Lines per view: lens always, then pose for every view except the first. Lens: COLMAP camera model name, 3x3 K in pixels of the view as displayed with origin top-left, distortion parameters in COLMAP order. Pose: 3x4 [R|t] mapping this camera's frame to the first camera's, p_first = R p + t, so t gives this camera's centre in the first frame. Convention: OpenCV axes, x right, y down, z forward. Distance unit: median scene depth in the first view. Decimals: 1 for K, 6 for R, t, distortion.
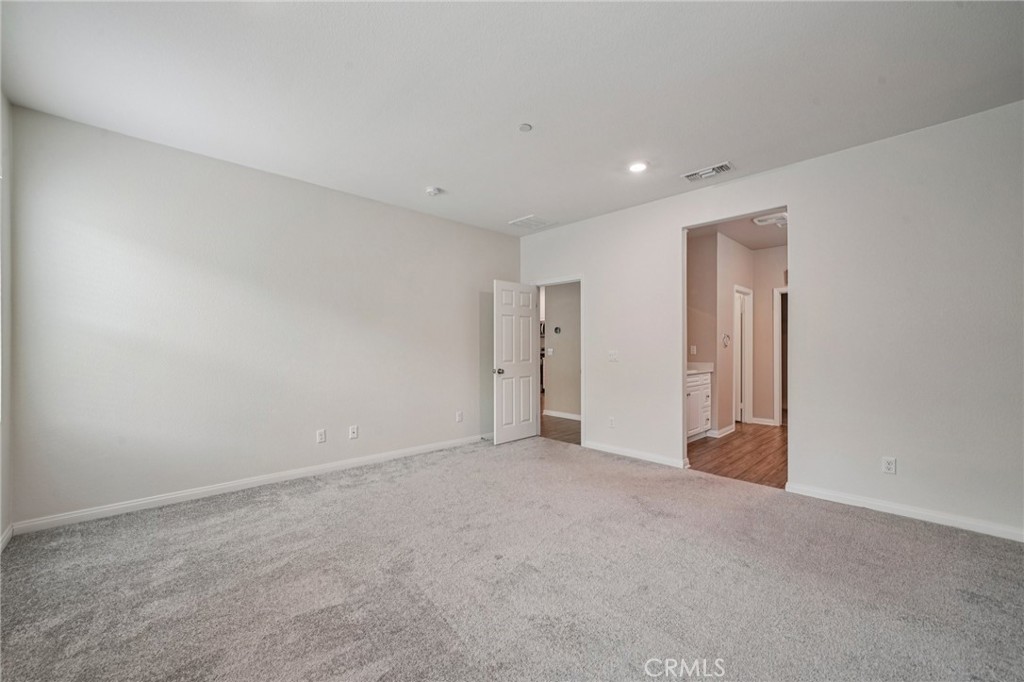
lens RADIAL K [[409.3, 0, 506.2], [0, 409.3, 346.9], [0, 0, 1]] dist [-0.001864, -0.000048]
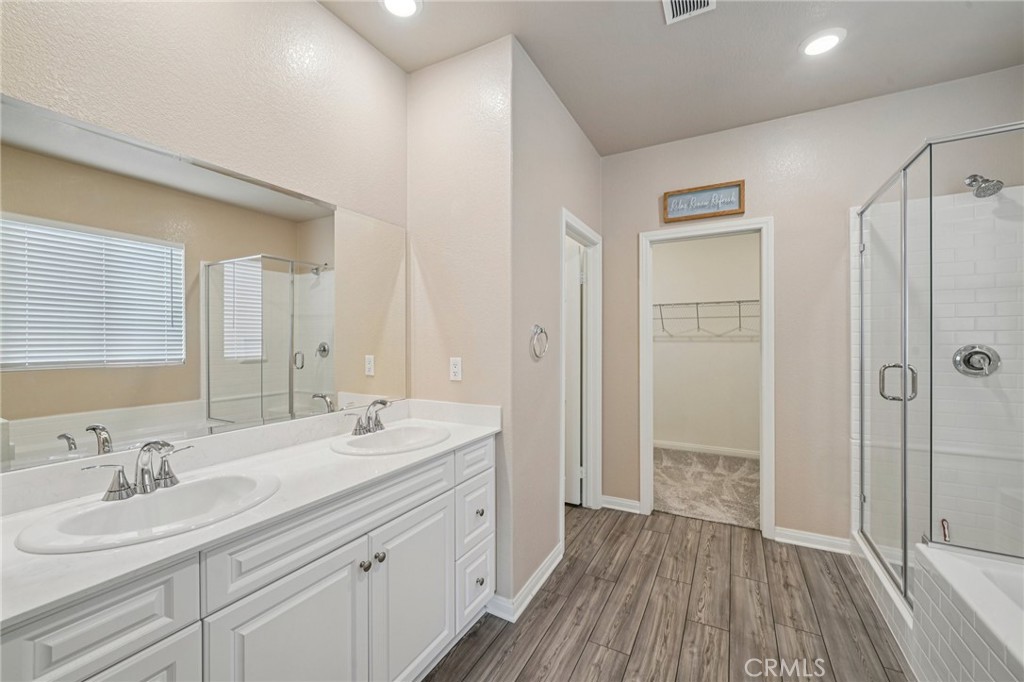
lens RADIAL K [[418.3, 0, 505.9], [0, 418.3, 339.3], [0, 0, 1]] dist [-0.000086, 0.000004]
pose [[0.952545, -0.002109, 0.304391, 0.340677], [0.001717, 0.999997, 0.001556, -0.016595], [-0.304394, -0.000959, 0.952546, 0.557671]]
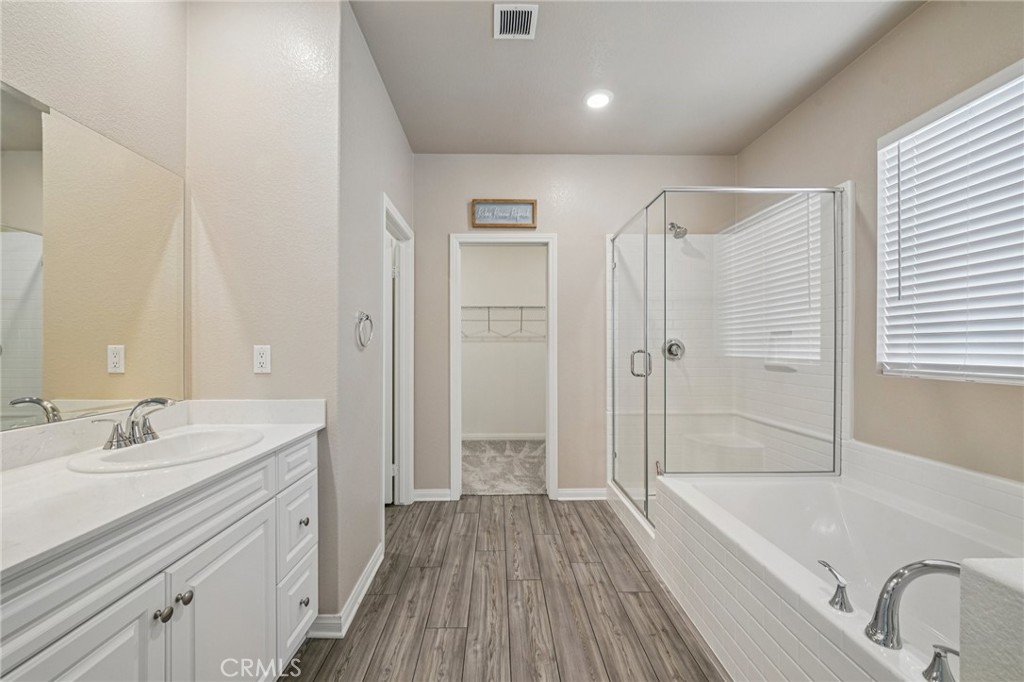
lens RADIAL K [[409.3, 0, 506.2], [0, 409.3, 346.9], [0, 0, 1]] dist [-0.001864, -0.000048]
pose [[0.672862, 0.000252, 0.739768, 0.312580], [-0.000223, 1.000000, -0.000138, -0.000536], [-0.739768, -0.000072, 0.672862, 0.586274]]
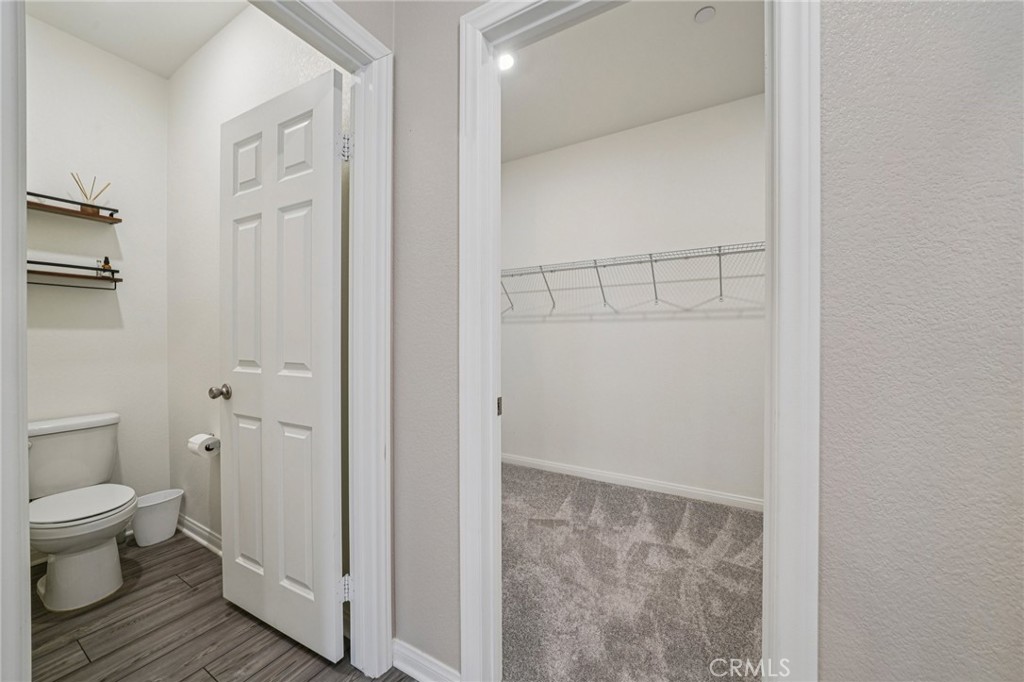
lens RADIAL K [[372.1, 0, 512.0], [0, 372.1, 341.0], [0, 0, 1]] dist [-0.000210, -0.000026]
pose [[0.957929, 0.001217, 0.287002, 0.609038], [-0.002376, 0.999990, 0.003691, 0.011746], [-0.286995, -0.004218, 0.957923, 0.797647]]
